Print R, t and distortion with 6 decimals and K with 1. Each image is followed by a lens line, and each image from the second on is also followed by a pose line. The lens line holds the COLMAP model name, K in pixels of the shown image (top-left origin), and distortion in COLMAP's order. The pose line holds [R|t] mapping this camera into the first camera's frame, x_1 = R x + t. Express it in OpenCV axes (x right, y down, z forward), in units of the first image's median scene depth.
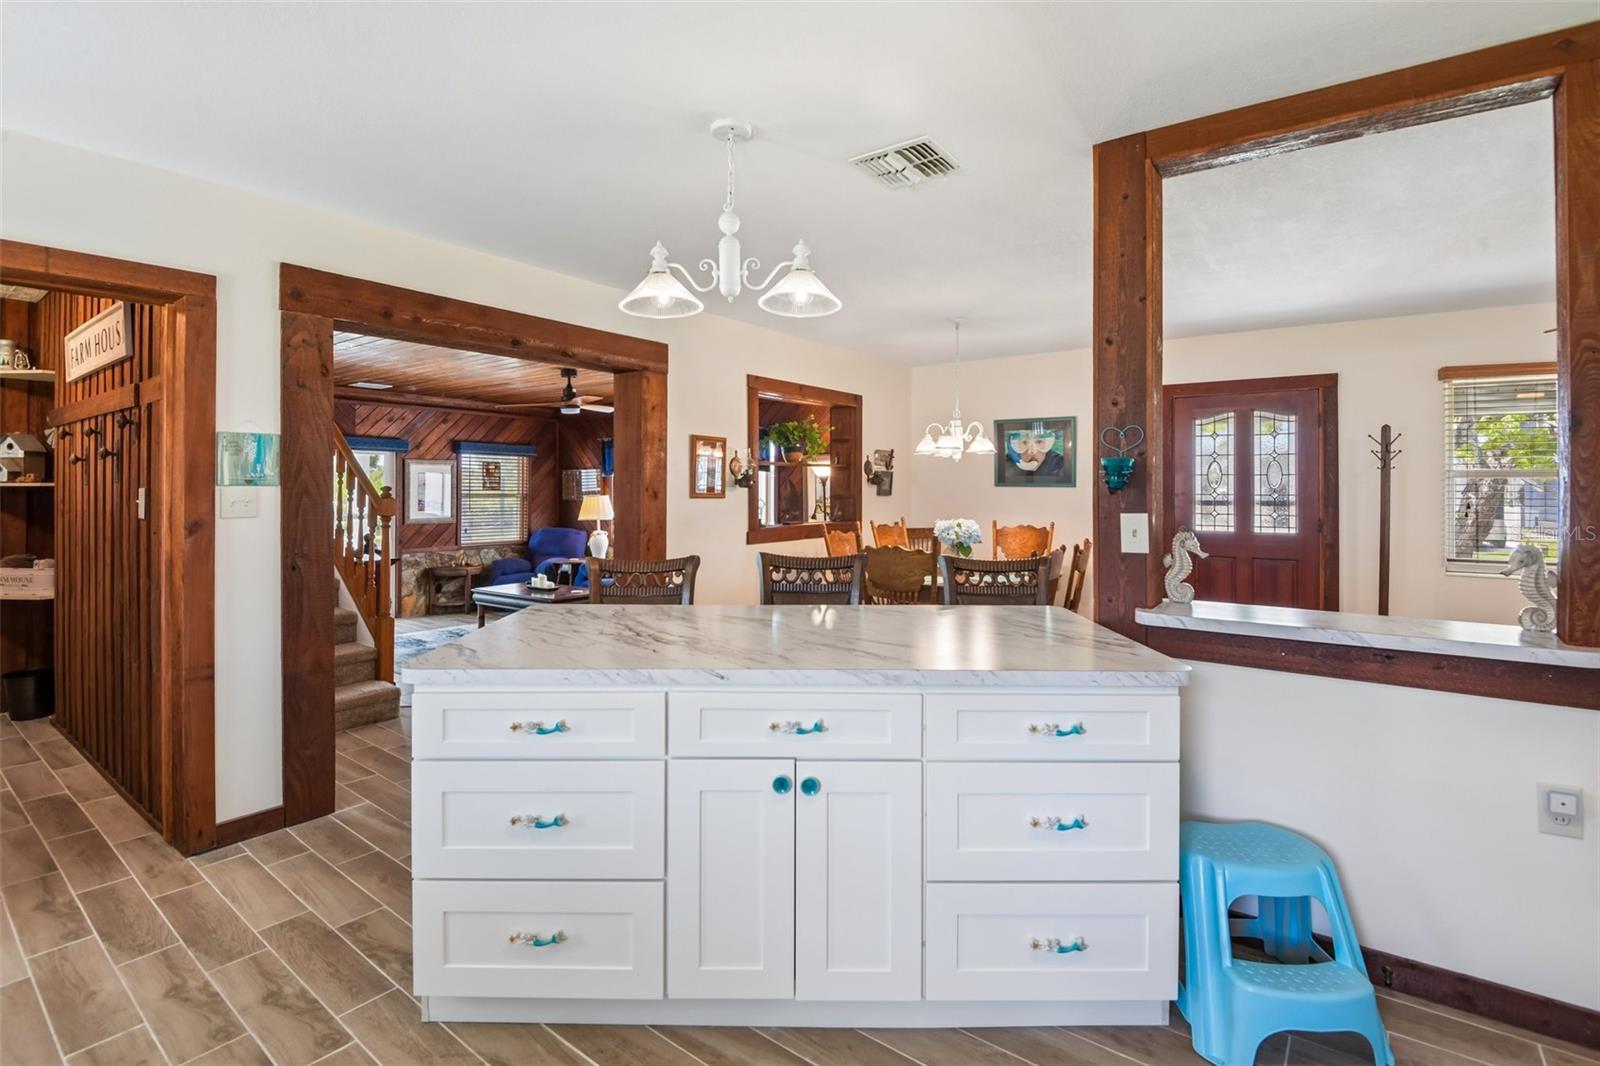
lens RADIAL K [[741.6, 0, 809.1], [0, 741.6, 488.6], [0, 0, 1]] dist [-0.002829, -0.008760]
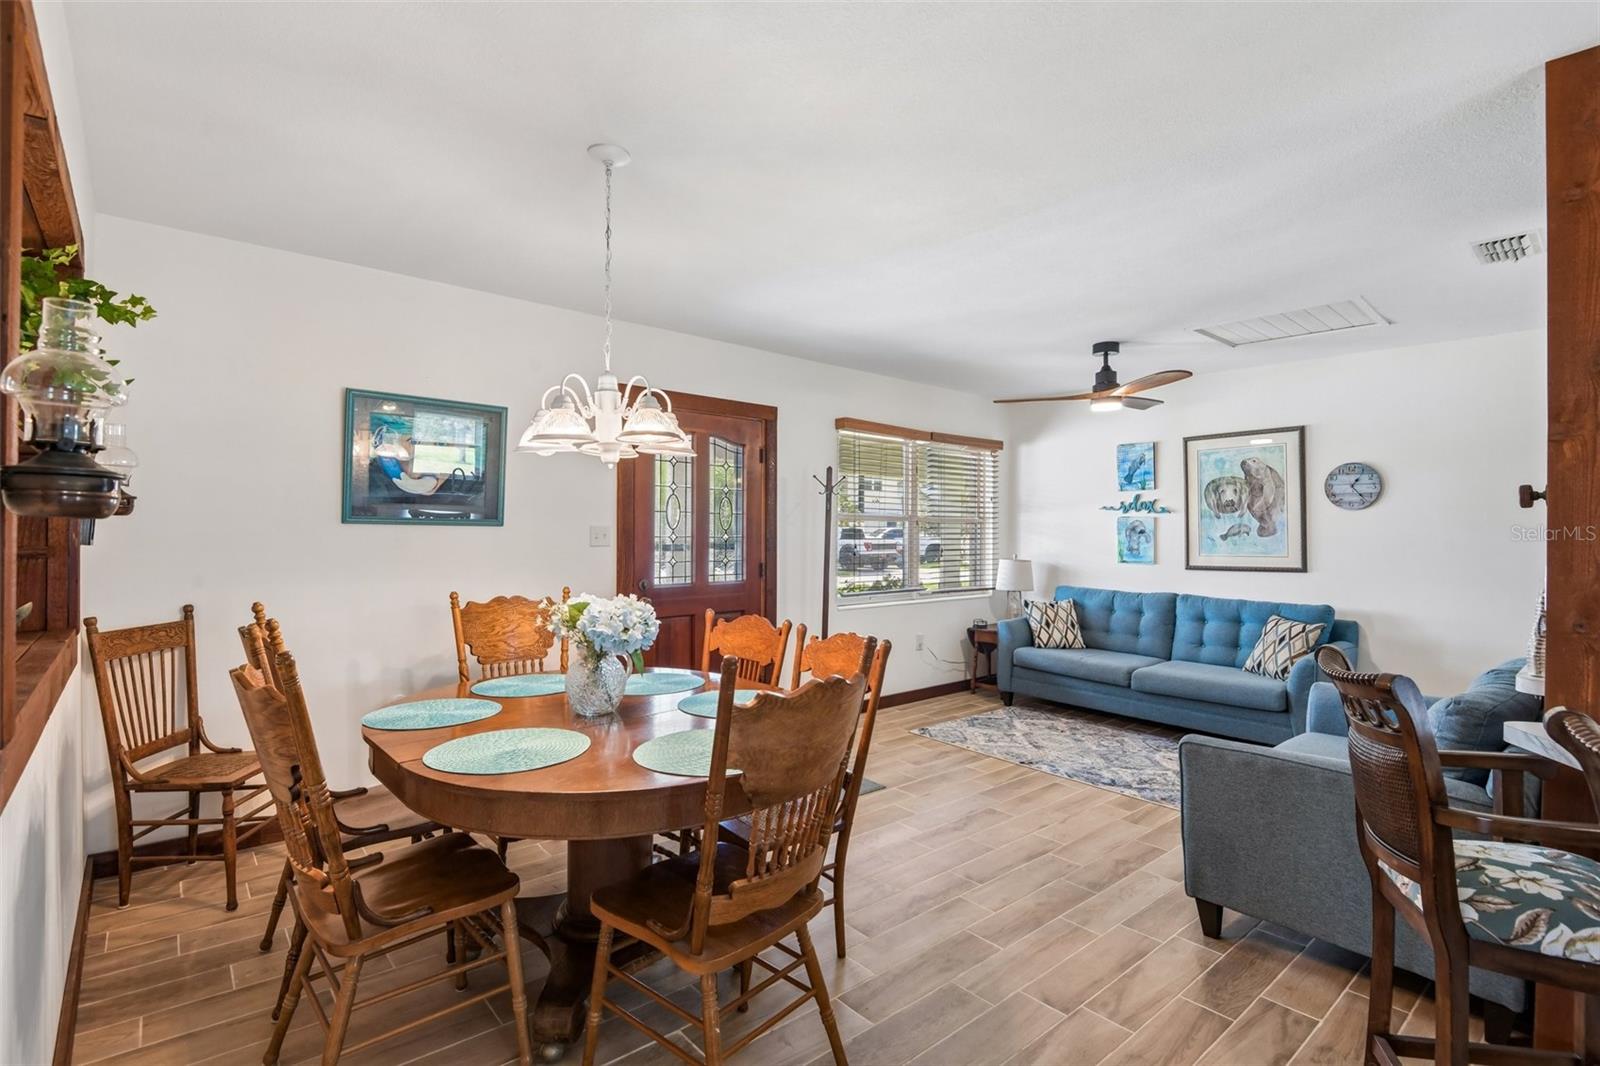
lens RADIAL K [[752.5, 0, 798.1], [0, 752.5, 525.3], [0, 0, 1]] dist [0.005243, -0.011694]
pose [[0.235786, 0.005510, 0.971789, -0.139715], [-0.006410, 0.999971, -0.004115, -0.001220], [-0.971784, -0.005259, 0.235815, 0.496729]]
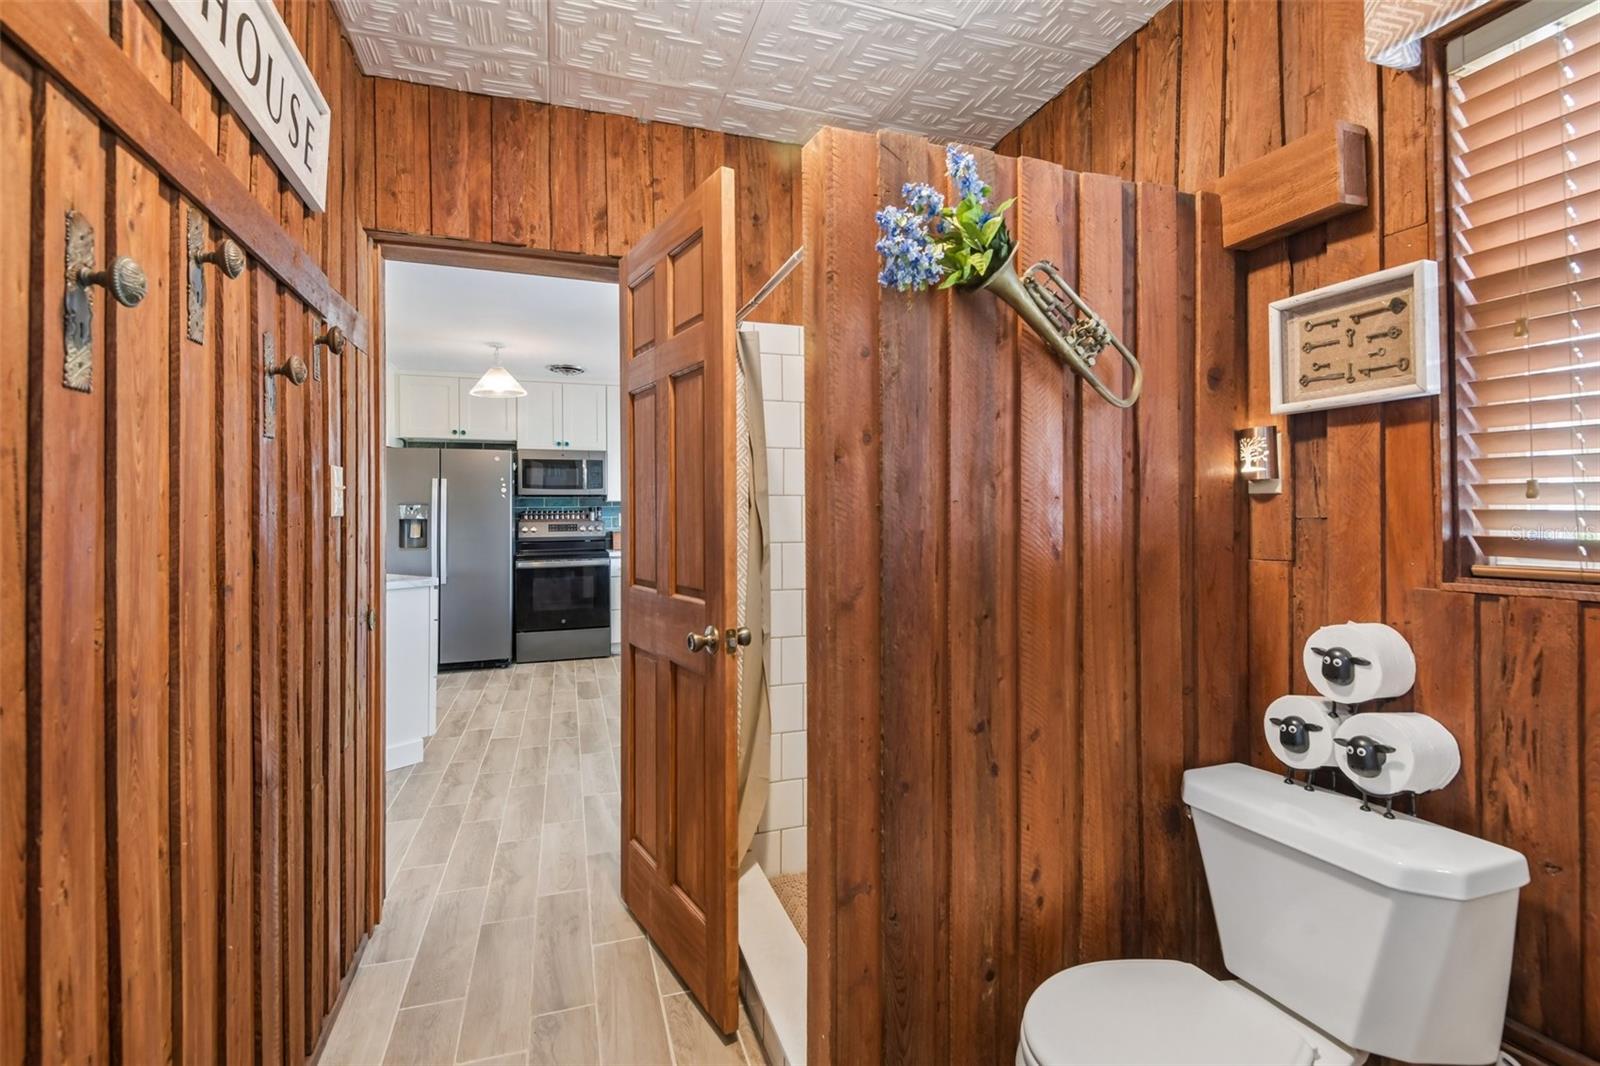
lens RADIAL K [[715.6, 0, 803.2], [0, 715.6, 512.5], [0, 0, 1]] dist [0.001806, -0.000101]
pose [[-0.822845, 0.010161, 0.568175, -0.585320], [0.007901, 0.999948, -0.006441, 0.016190], [-0.568210, -0.000811, -0.822883, 0.474196]]
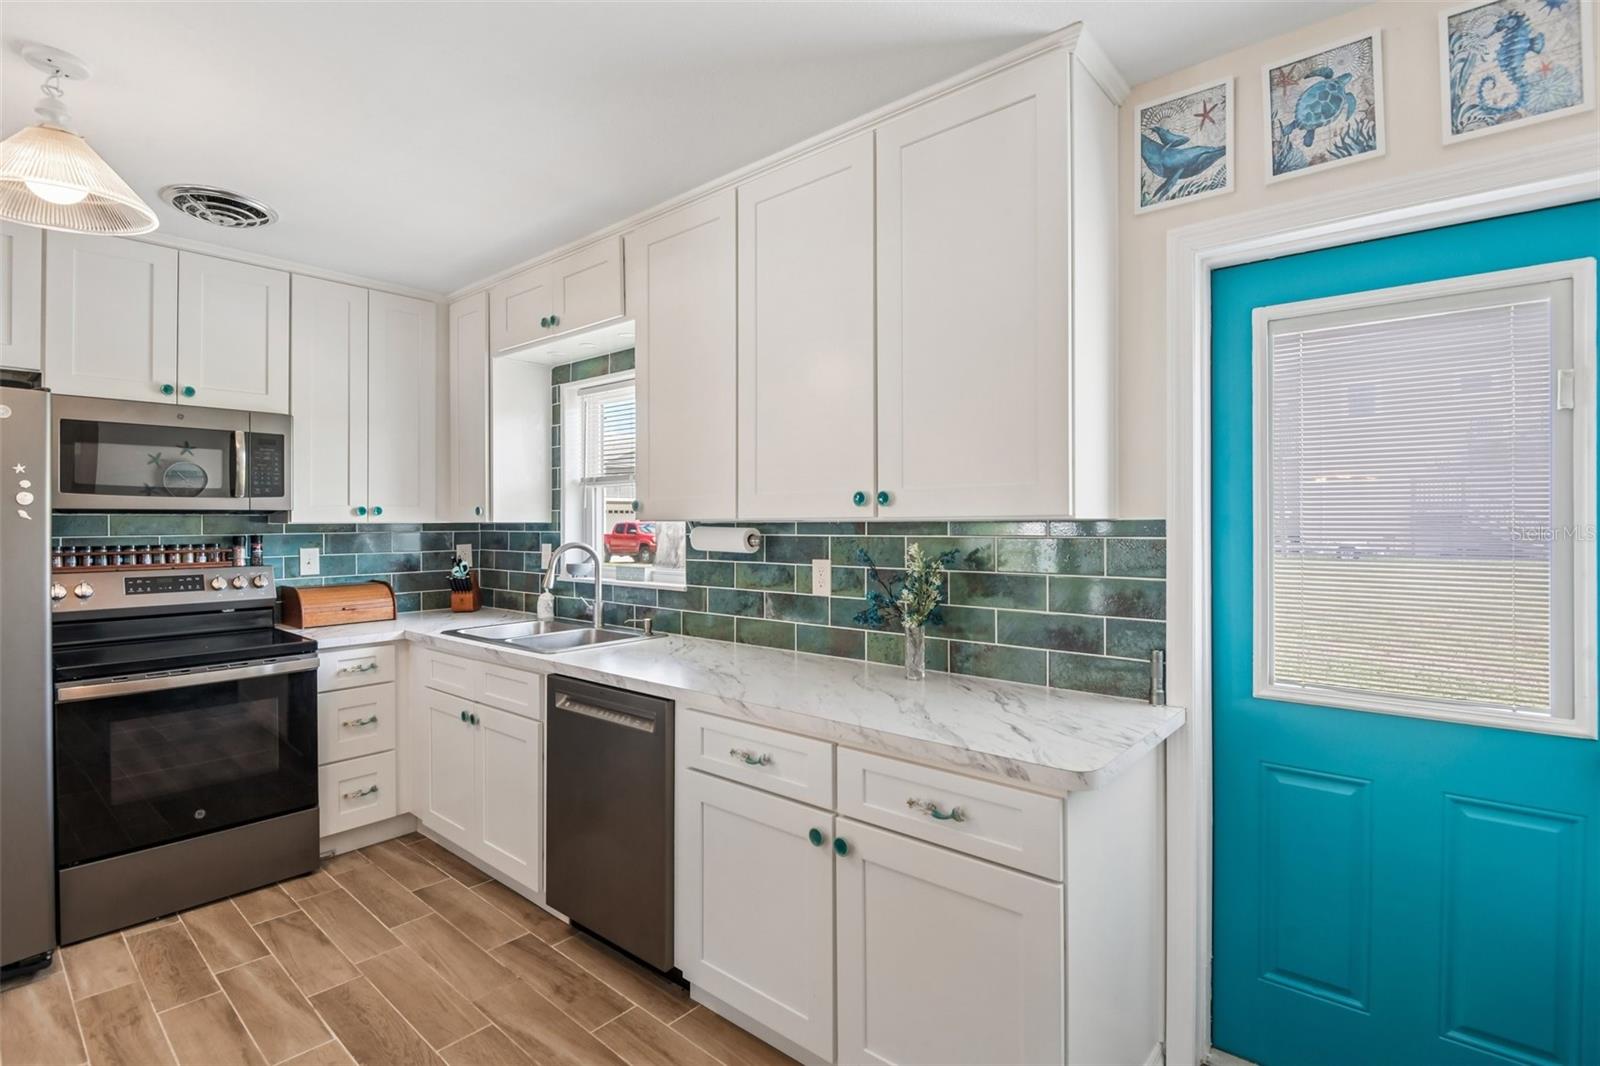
lens RADIAL K [[752.5, 0, 785.1], [0, 752.5, 522.6], [0, 0, 1]] dist [0.005243, -0.011694]
pose [[-0.997287, -0.001823, 0.073583, -0.214587], [-0.001982, 0.999996, -0.002089, -0.005062], [-0.073579, -0.002229, -0.997287, 0.301087]]
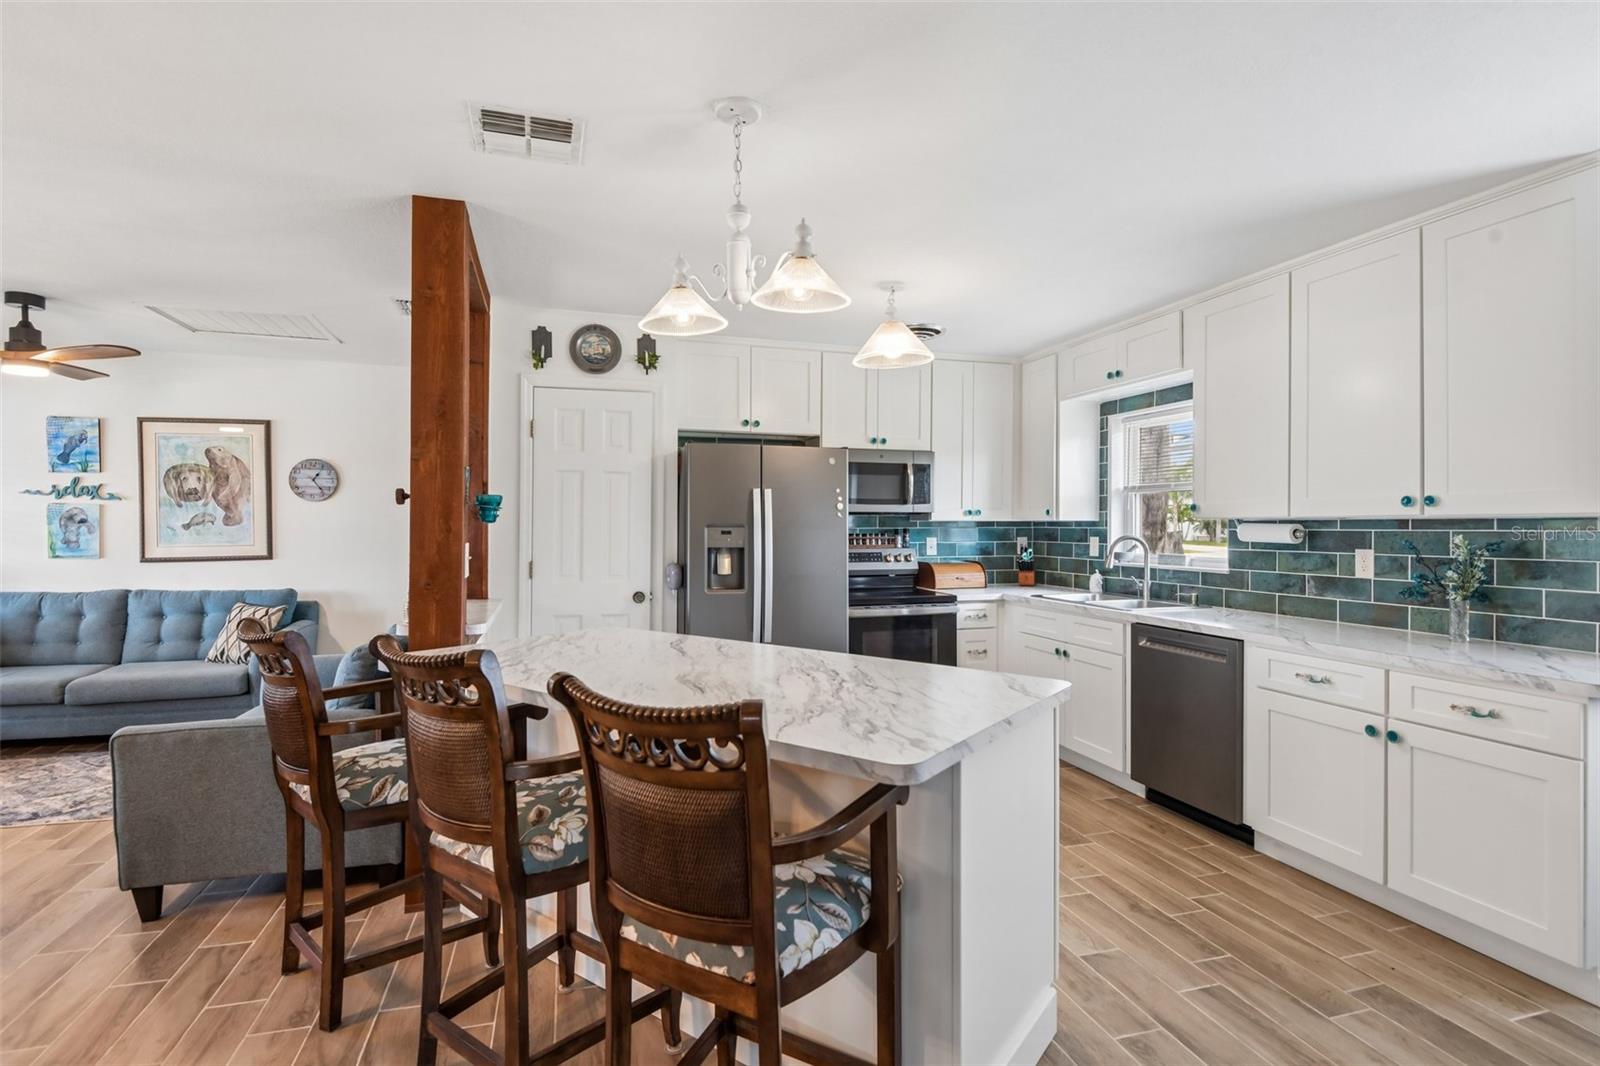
lens RADIAL K [[752.5, 0, 790.9], [0, 752.5, 524.3], [0, 0, 1]] dist [0.005243, -0.011694]
pose [[-0.804563, -0.005583, 0.593841, -0.197827], [-0.006481, 0.999979, 0.000620, -0.001608], [-0.593832, -0.003349, -0.804582, 0.496141]]
